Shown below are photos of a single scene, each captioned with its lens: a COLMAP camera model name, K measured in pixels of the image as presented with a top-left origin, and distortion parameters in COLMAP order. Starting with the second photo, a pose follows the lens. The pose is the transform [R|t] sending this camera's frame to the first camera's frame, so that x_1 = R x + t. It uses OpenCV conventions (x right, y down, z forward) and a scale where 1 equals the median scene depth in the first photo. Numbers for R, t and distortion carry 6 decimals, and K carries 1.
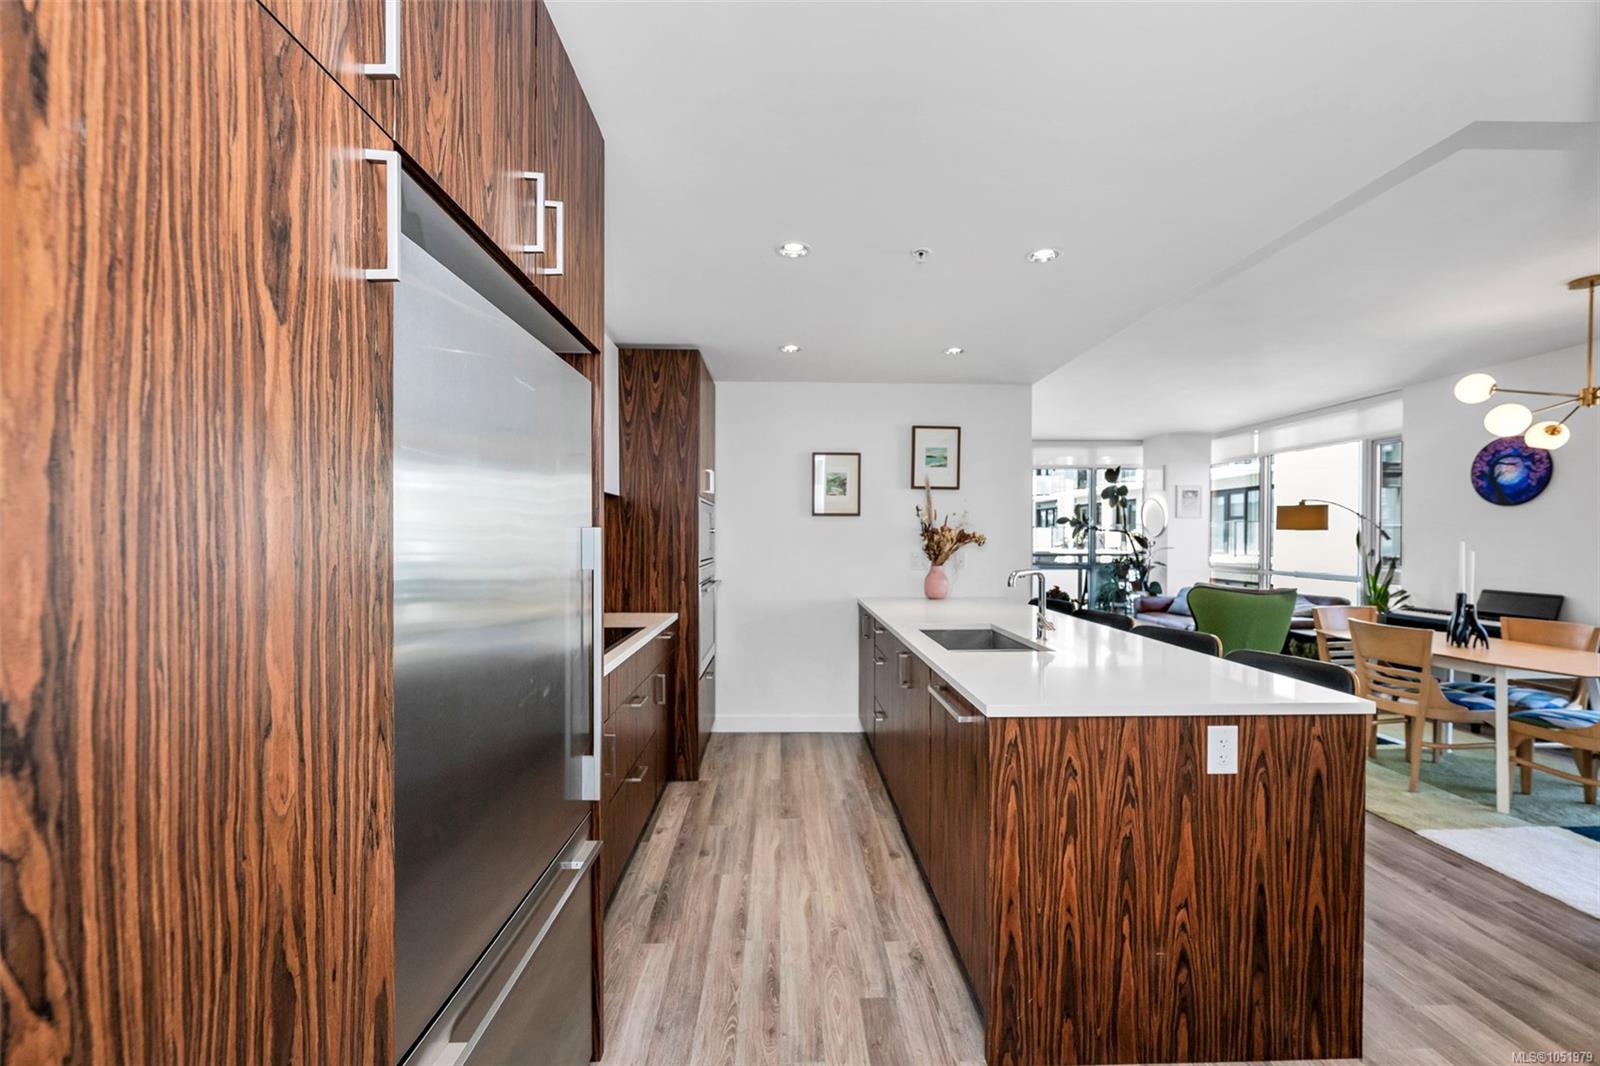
lens RADIAL K [[634.7, 0, 801.5], [0, 634.7, 542.6], [0, 0, 1]] dist [-0.000301, 0.000101]
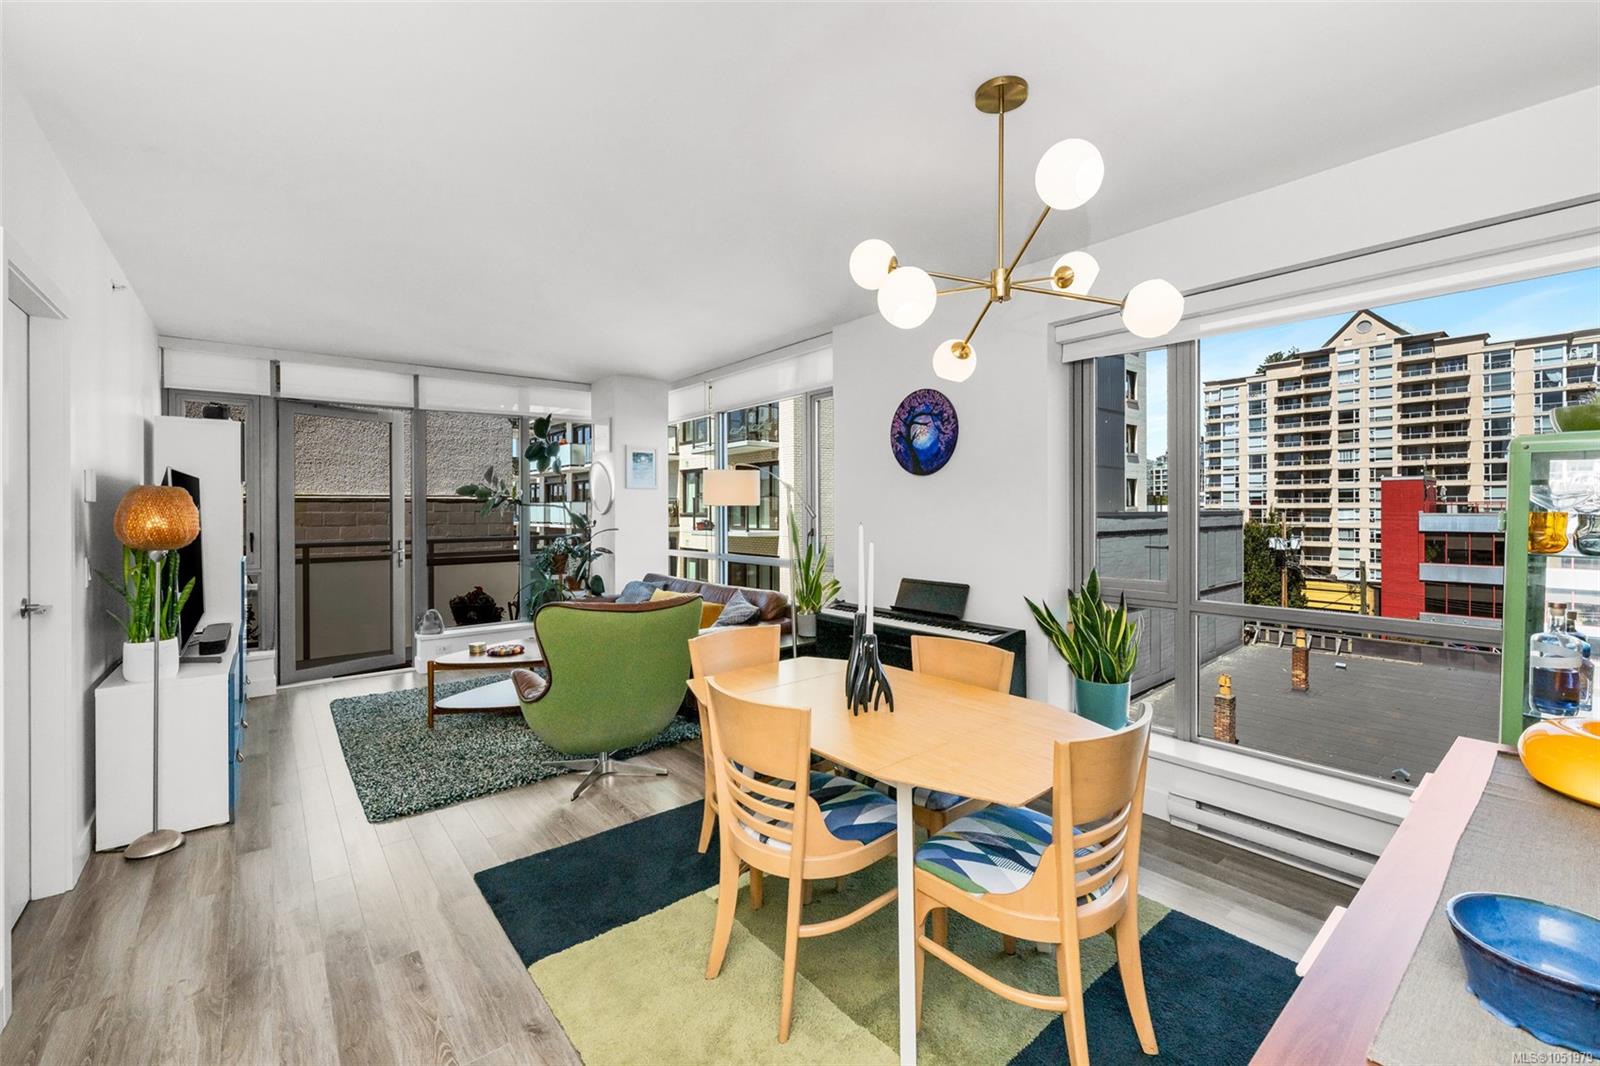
lens RADIAL K [[661.5, 0, 813.6], [0, 661.5, 517.4], [0, 0, 1]] dist [0.001263, 0.000583]
pose [[0.788421, -0.011049, 0.615037, 1.367131], [0.011385, 0.999930, 0.003368, -0.023805], [-0.615031, 0.004347, 0.788491, 1.183747]]
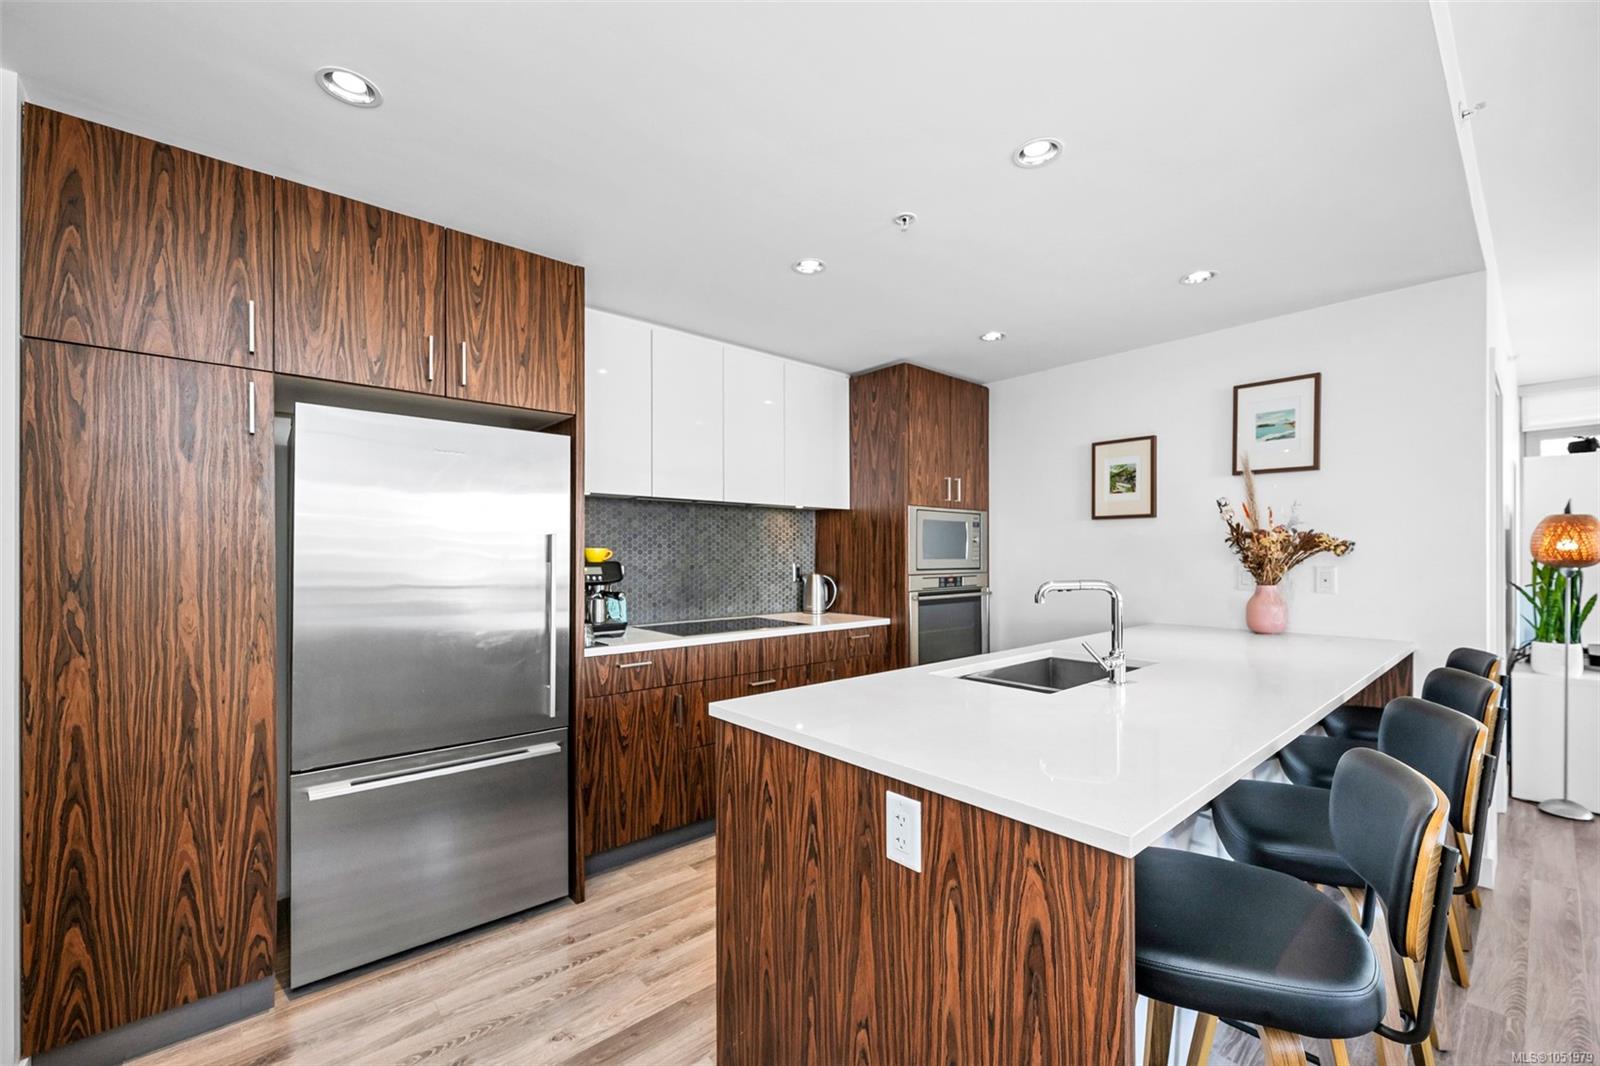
lens RADIAL K [[643.9, 0, 800.5], [0, 643.9, 551.7], [0, 0, 1]] dist [0.000506, -0.000070]
pose [[0.631528, -0.004297, -0.775341, 1.134456], [-0.005656, 0.999933, -0.010148, 0.027276], [0.775332, 0.010794, 0.631461, 0.459073]]
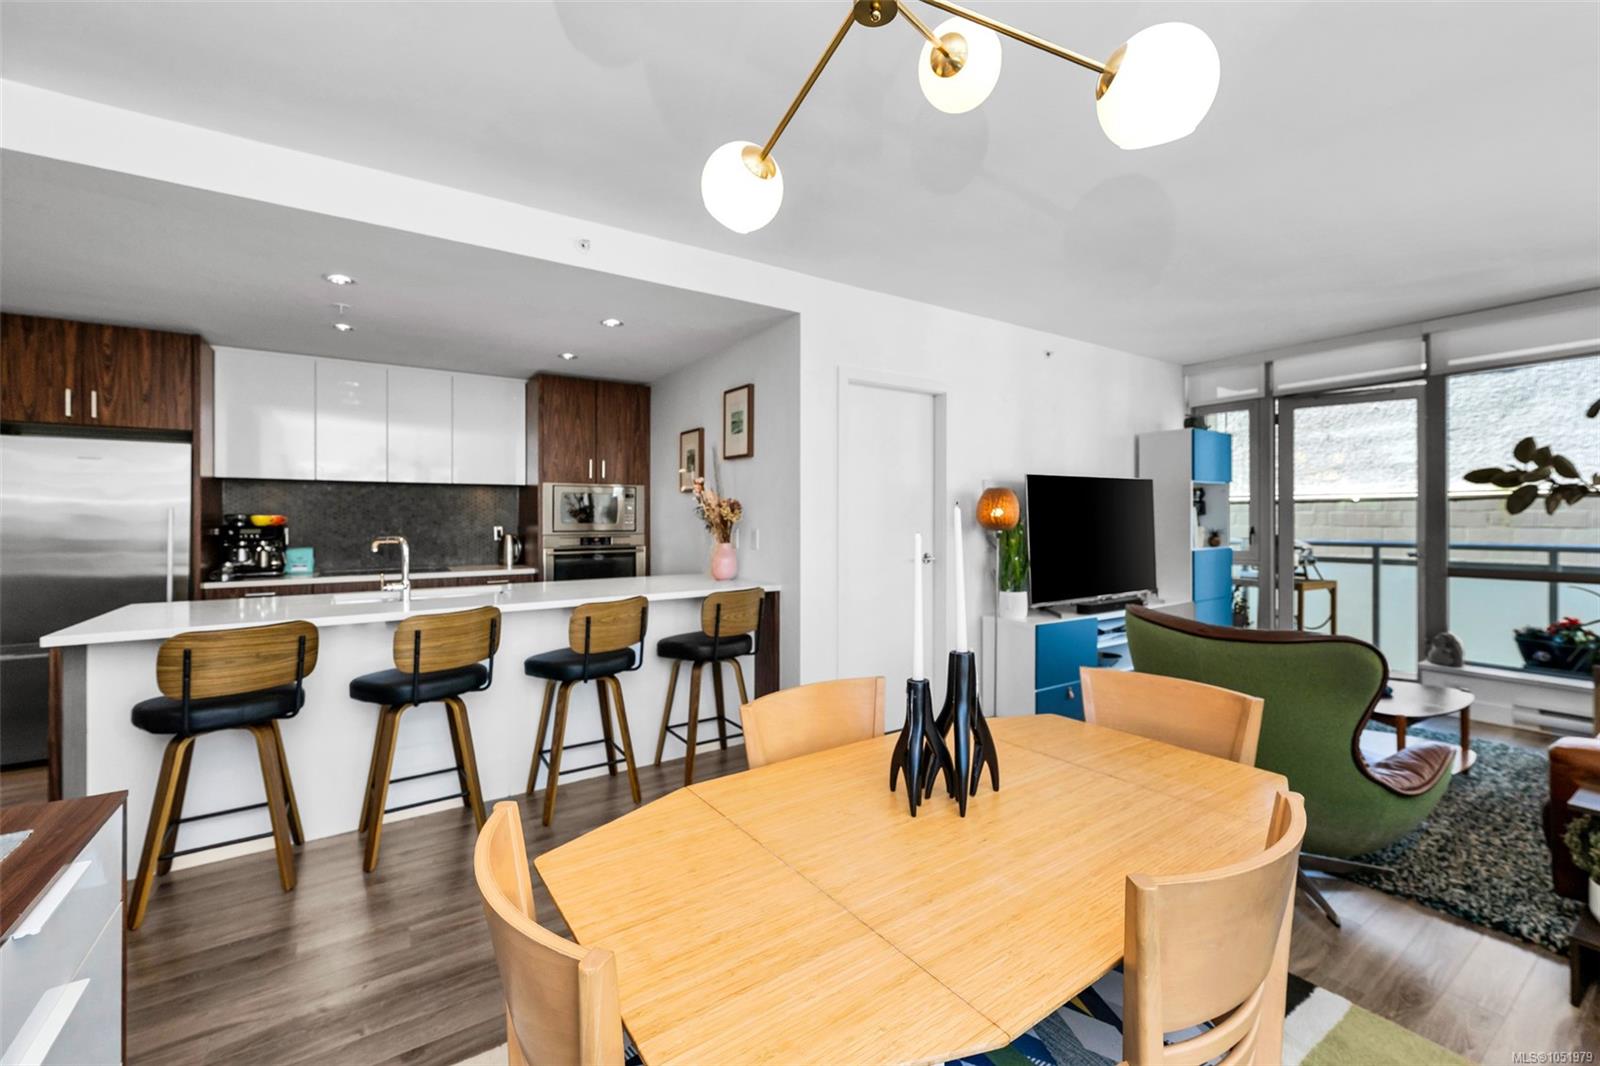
lens RADIAL K [[661.5, 0, 813.6], [0, 661.5, 517.4], [0, 0, 1]] dist [0.001263, 0.000583]
pose [[0.538309, -0.002587, -0.842744, 2.819951], [-0.006028, 0.999958, -0.006921, 0.014556], [0.842726, 0.008806, 0.538270, 1.567954]]
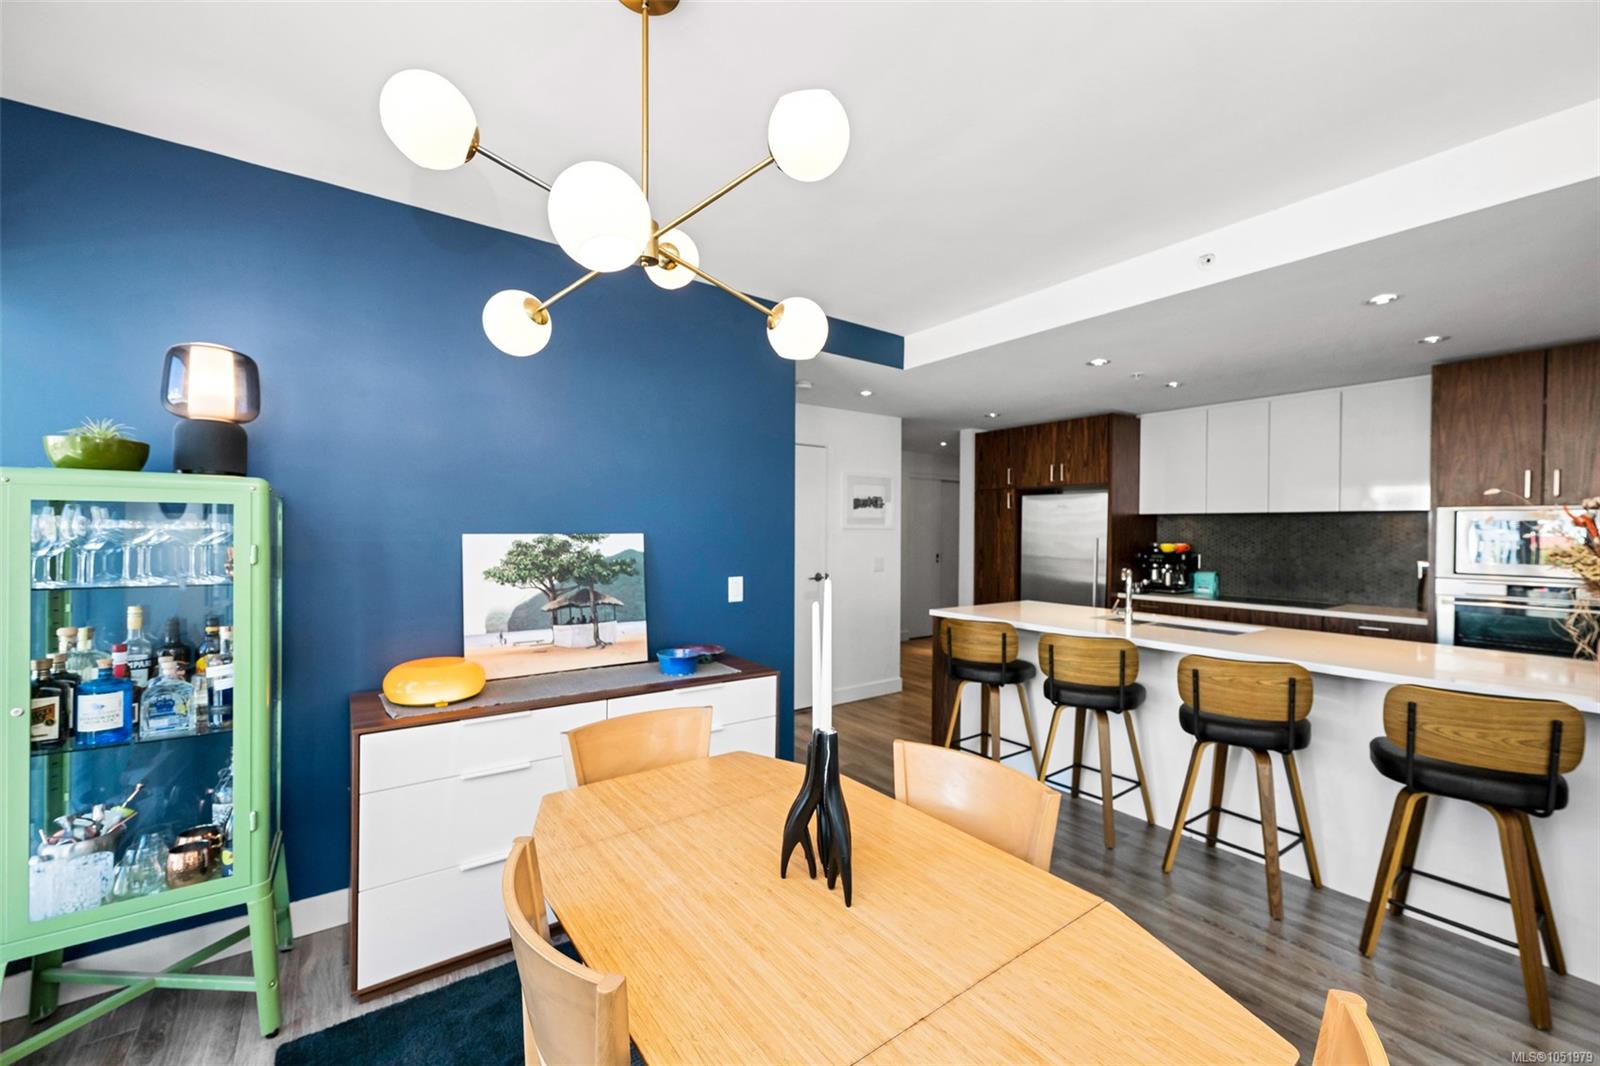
lens RADIAL K [[640.1, 0, 800.0], [0, 640.1, 533.0], [0, 0, 1]] dist [-0.002118, -0.000062]
pose [[-0.828463, -0.004360, -0.560027, 2.685352], [-0.013676, 0.999829, 0.012446, -0.066275], [0.559877, 0.017970, -0.828381, 2.731832]]
